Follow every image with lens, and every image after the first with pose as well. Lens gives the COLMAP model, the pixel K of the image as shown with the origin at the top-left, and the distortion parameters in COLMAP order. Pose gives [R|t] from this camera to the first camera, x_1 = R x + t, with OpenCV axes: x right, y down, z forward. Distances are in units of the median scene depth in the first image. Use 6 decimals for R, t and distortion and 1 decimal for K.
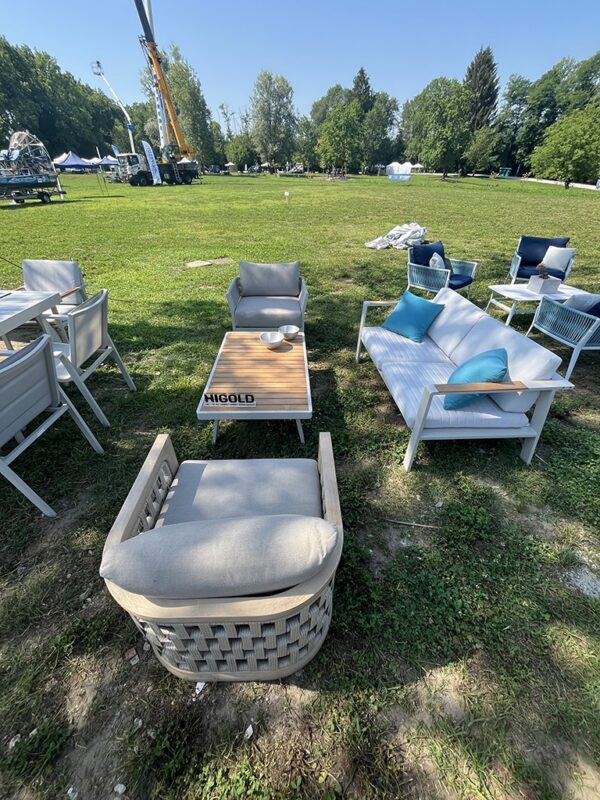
lens RADIAL K [[323.7, 0, 303.5], [0, 323.7, 398.9], [0, 0, 1]] dist [-0.003157, 0.000622]
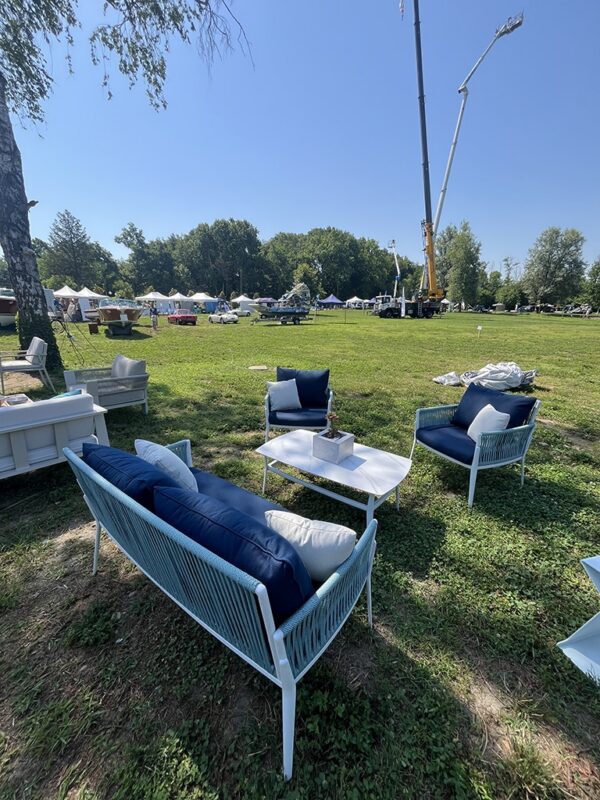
lens RADIAL K [[323.7, 0, 302.4], [0, 323.7, 398.9], [0, 0, 1]] dist [-0.003157, 0.000622]
pose [[0.737289, 0.194781, -0.646889, 0.065570], [-0.401652, 0.896309, -0.187897, -0.017915], [0.543214, 0.398359, 0.739073, 0.029323]]
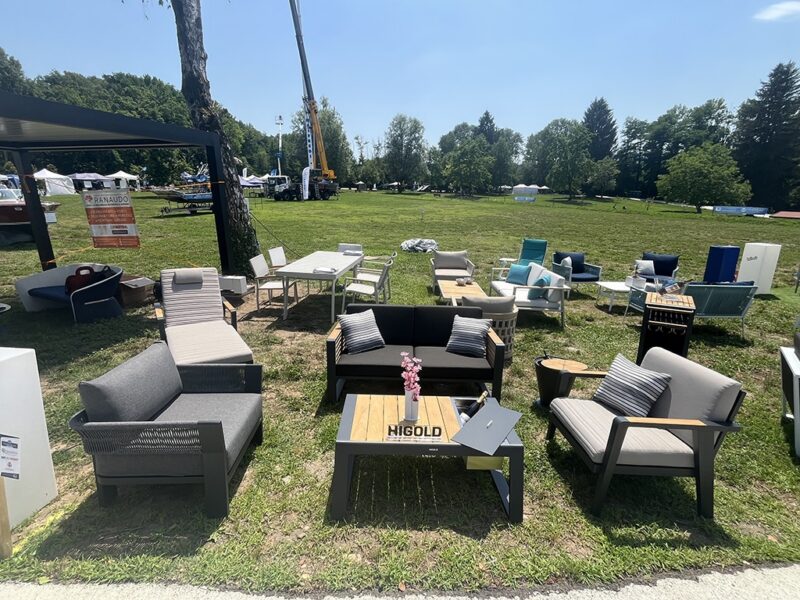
lens RADIAL K [[382.8, 0, 399.3], [0, 382.8, 297.0], [0, 0, 1]] dist [-0.001730, -0.000568]
pose [[0.997100, 0.037303, -0.066339, -0.009303], [-0.057159, 0.942557, -0.329119, 0.030126], [0.050251, 0.331956, 0.941955, -0.053281]]
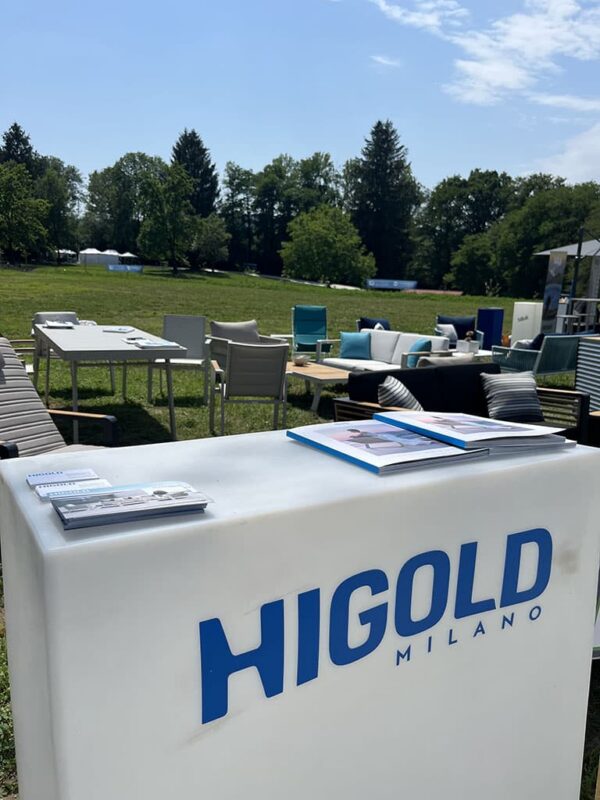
lens RADIAL K [[612.1, 0, 298.8], [0, 612.1, 403.4], [0, 0, 1]] dist [0.023734, -0.024770]
pose [[0.844913, -0.077494, 0.529261, -0.057830], [0.271753, 0.914433, -0.299938, 0.030455], [-0.460730, 0.397250, 0.793675, -0.038584]]
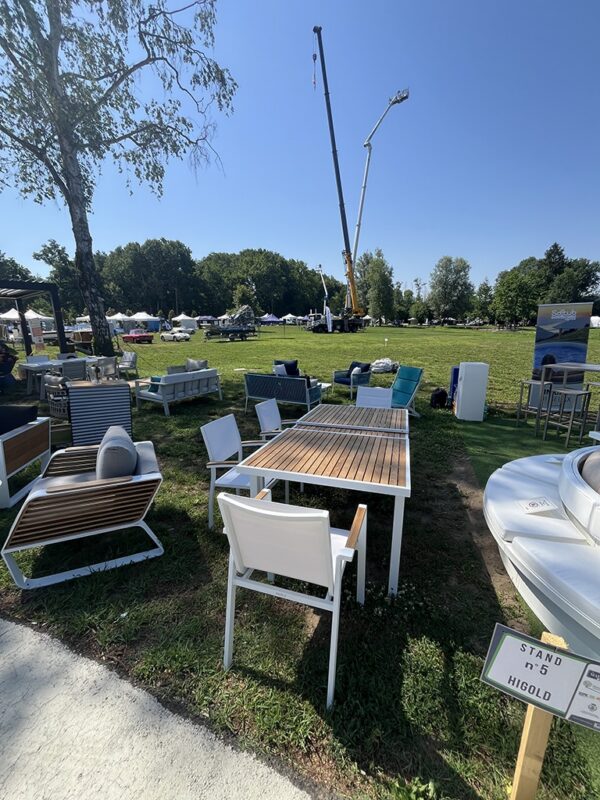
lens RADIAL K [[323.7, 0, 302.4], [0, 323.7, 398.5], [0, 0, 1]] dist [-0.003157, 0.000622]
pose [[0.856095, 0.117985, -0.503170, 0.101190], [-0.298728, 0.907444, -0.295477, 0.017693], [0.421737, 0.403267, 0.812104, -0.028201]]
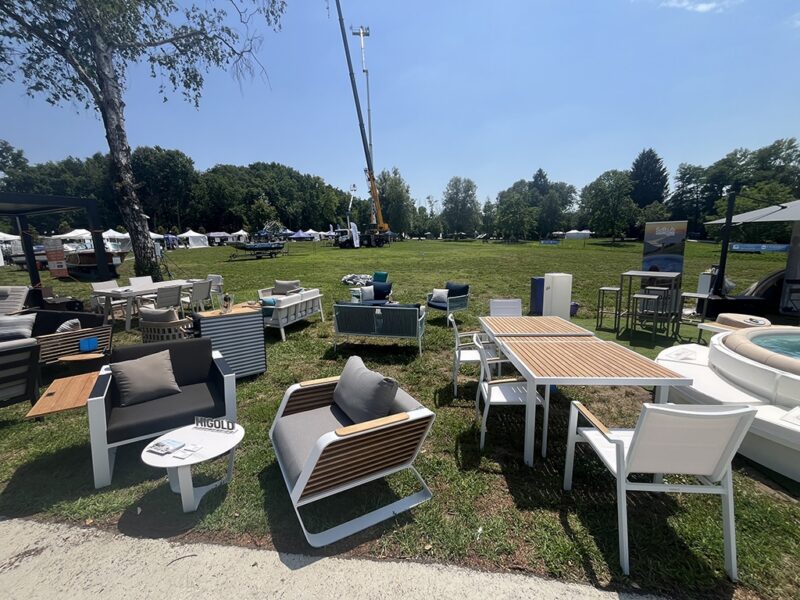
lens RADIAL K [[323.7, 0, 399.4], [0, 323.7, 298.2], [0, 0, 1]] dist [-0.003157, 0.000622]
pose [[0.955402, 0.044927, -0.291870, 0.077968], [-0.161867, 0.906328, -0.390344, 0.024274], [0.246993, 0.420179, 0.873180, -0.040085]]
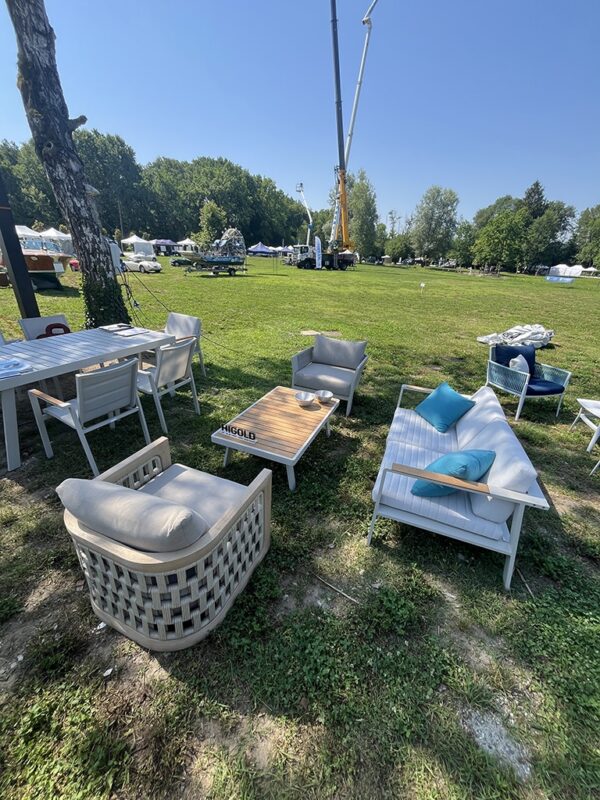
lens RADIAL K [[323.7, 0, 303.2], [0, 323.7, 399.4], [0, 0, 1]] dist [-0.003157, 0.000622]
pose [[0.912632, 0.208198, -0.351789, 0.012581], [-0.277200, 0.947688, -0.158263, 0.000247], [0.300437, 0.241952, 0.922603, -0.003137]]
